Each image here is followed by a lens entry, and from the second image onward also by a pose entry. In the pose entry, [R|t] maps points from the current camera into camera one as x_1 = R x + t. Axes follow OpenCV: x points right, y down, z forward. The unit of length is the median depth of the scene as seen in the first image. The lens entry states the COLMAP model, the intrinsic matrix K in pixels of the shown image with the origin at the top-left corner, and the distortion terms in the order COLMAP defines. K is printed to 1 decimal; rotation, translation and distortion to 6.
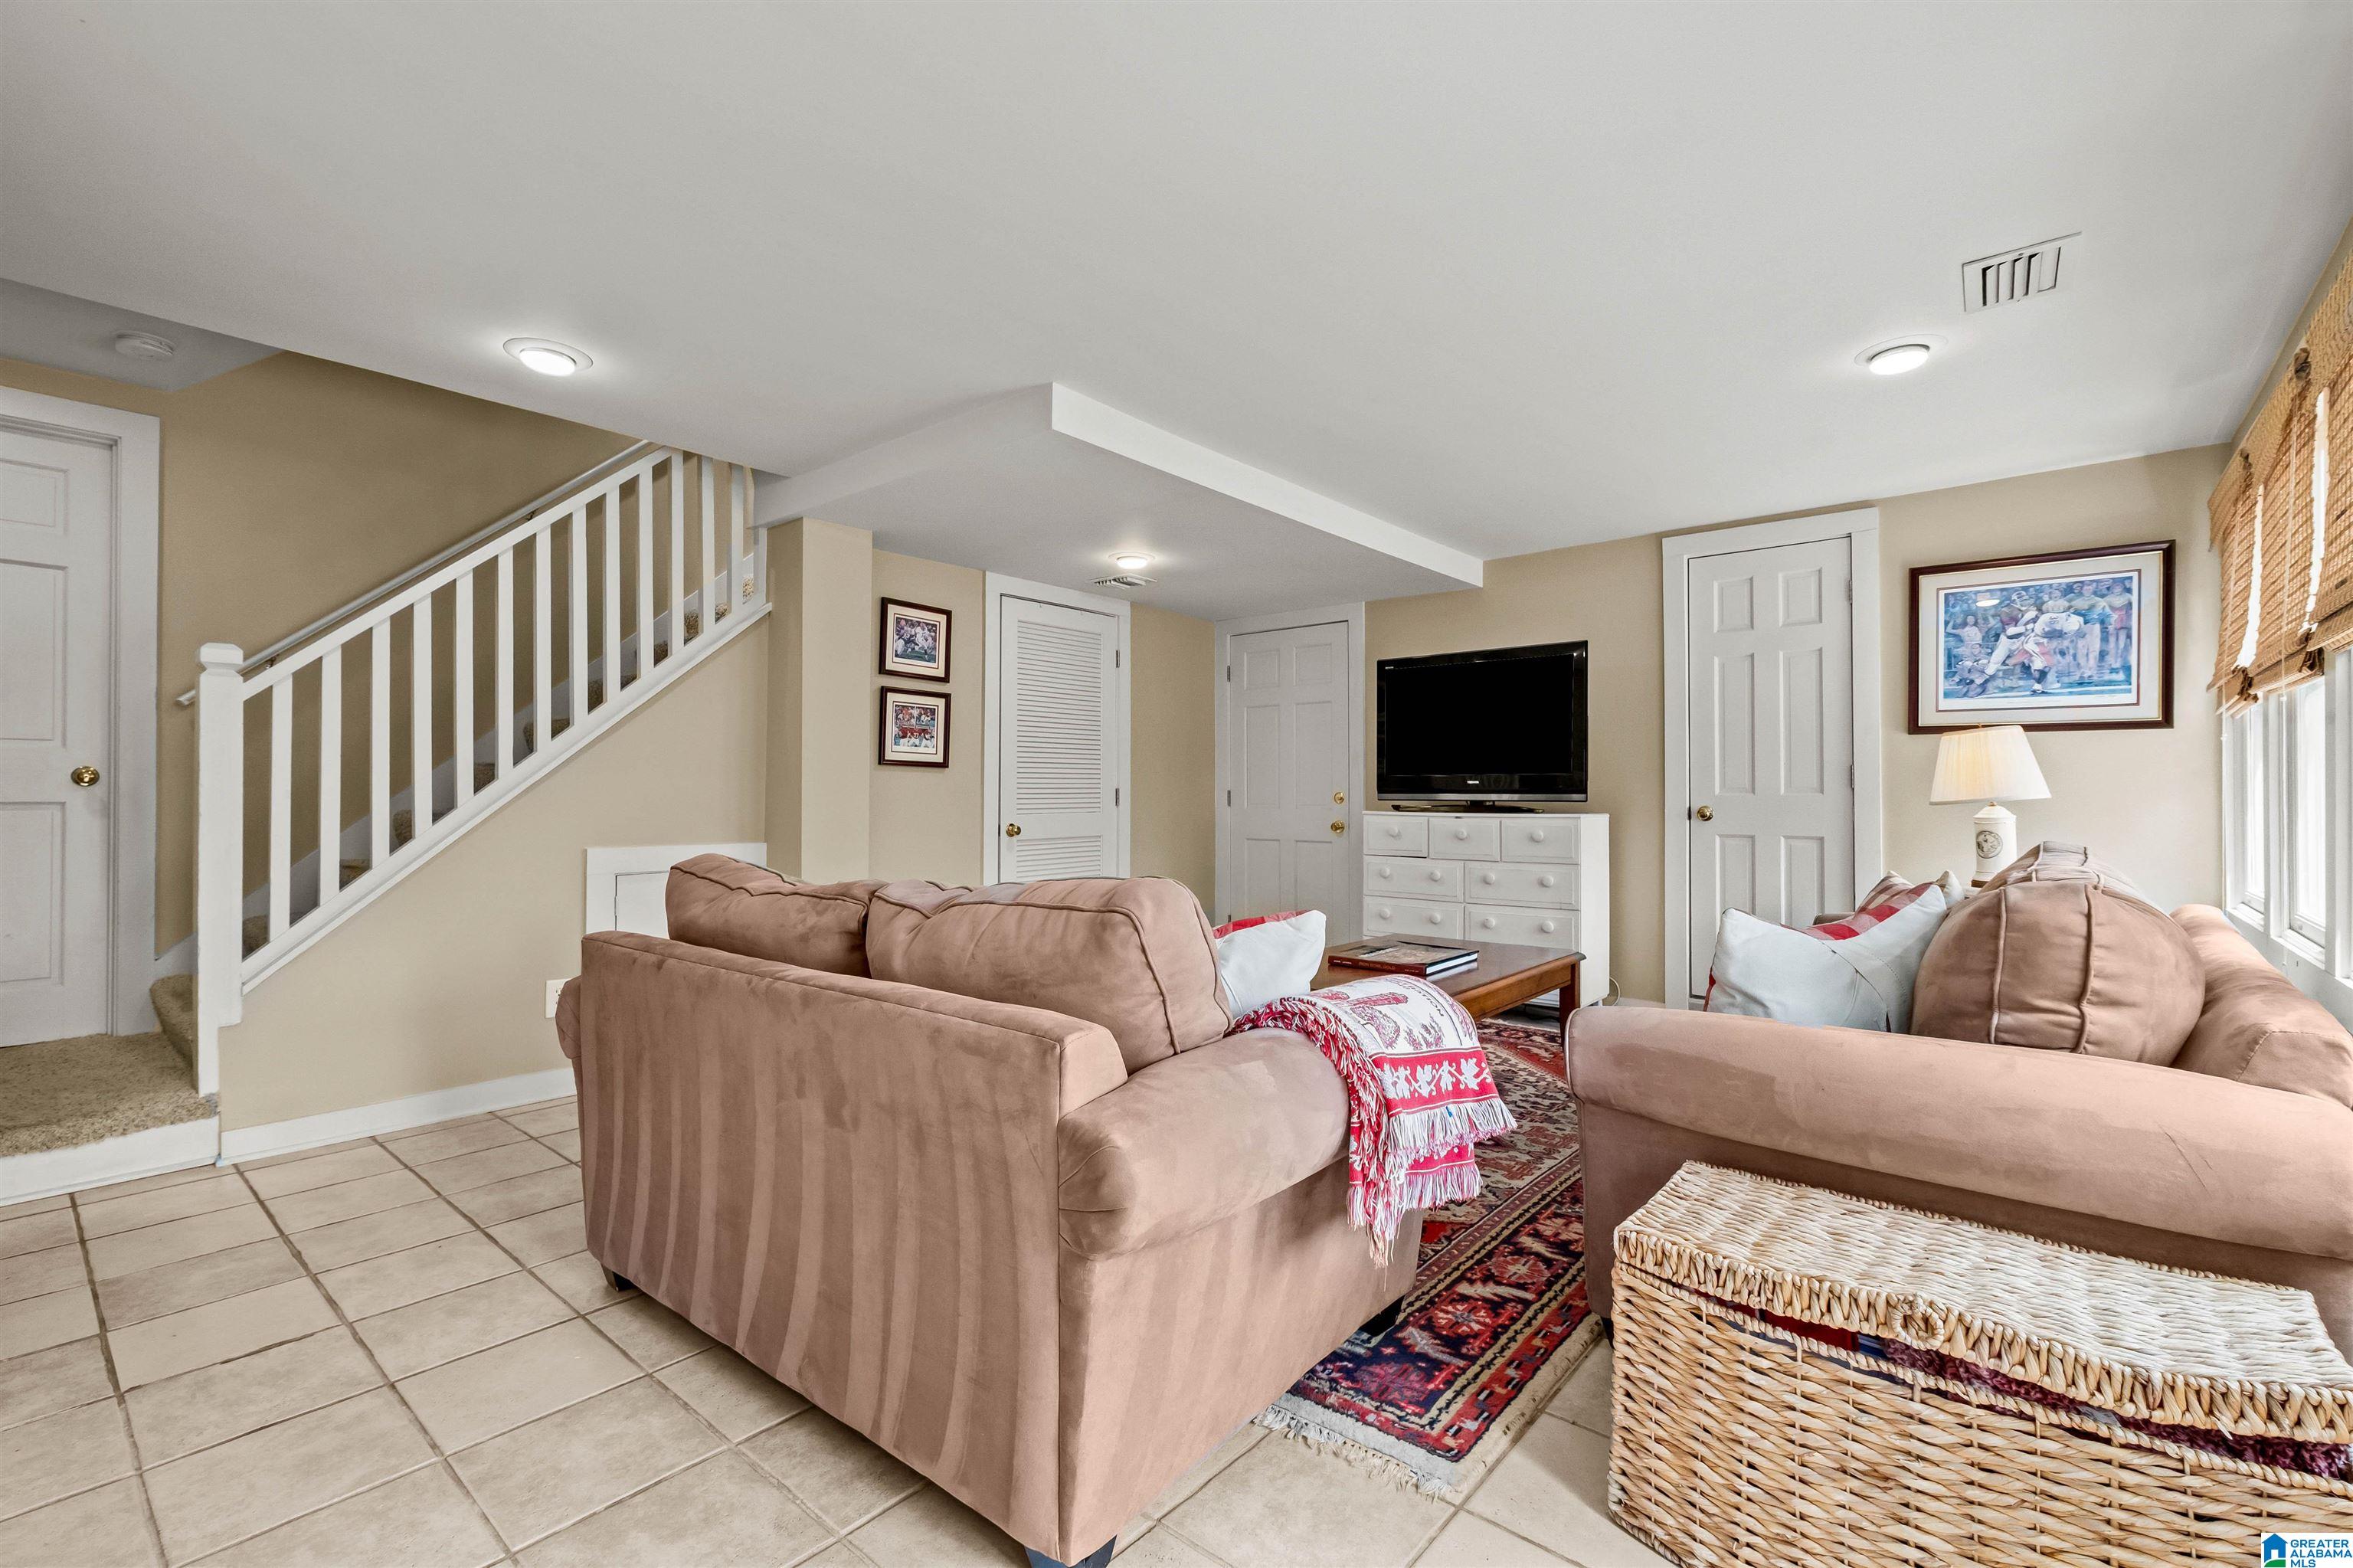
lens RADIAL K [[1049.0, 0, 1171.5], [0, 1049.0, 789.9], [0, 0, 1]] dist [-0.007481, 0.001310]
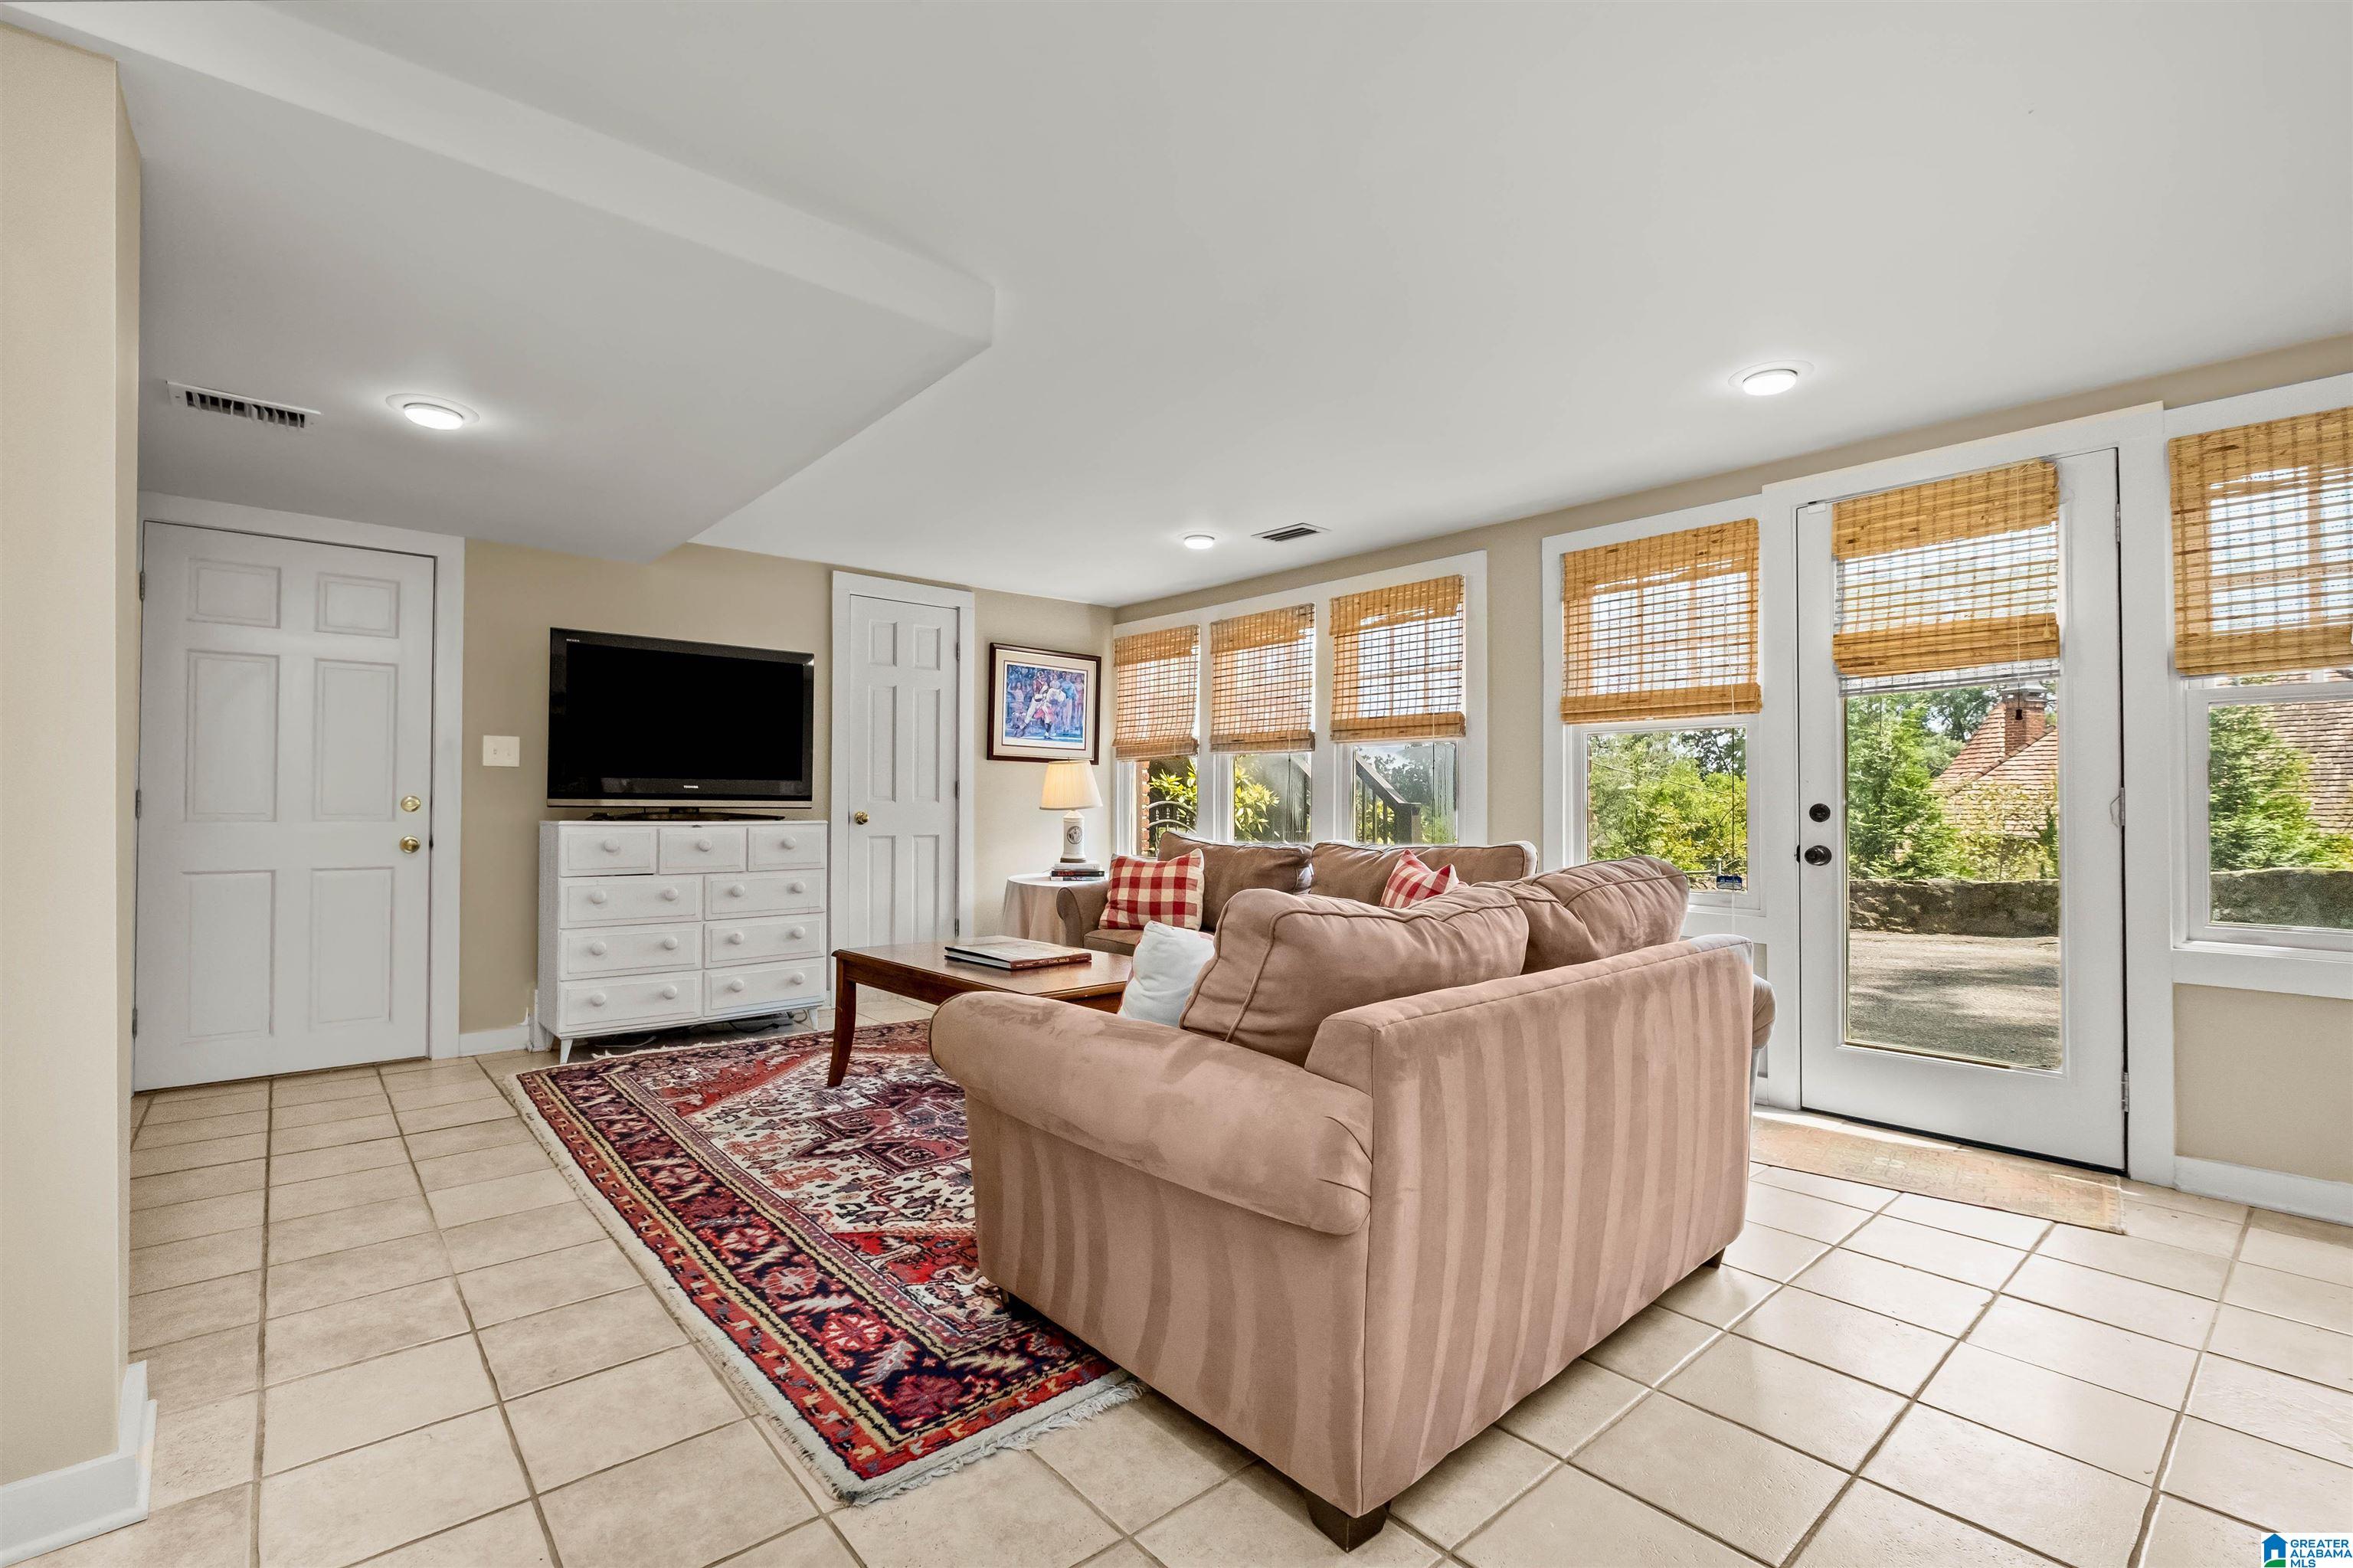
lens RADIAL K [[1049.0, 0, 1175.3], [0, 1049.0, 792.6], [0, 0, 1]] dist [-0.007481, 0.001310]
pose [[0.142536, 0.014494, 0.989683, -0.664569], [-0.008869, 0.999871, -0.013366, 0.007486], [-0.989750, -0.006872, 0.142646, 0.560343]]
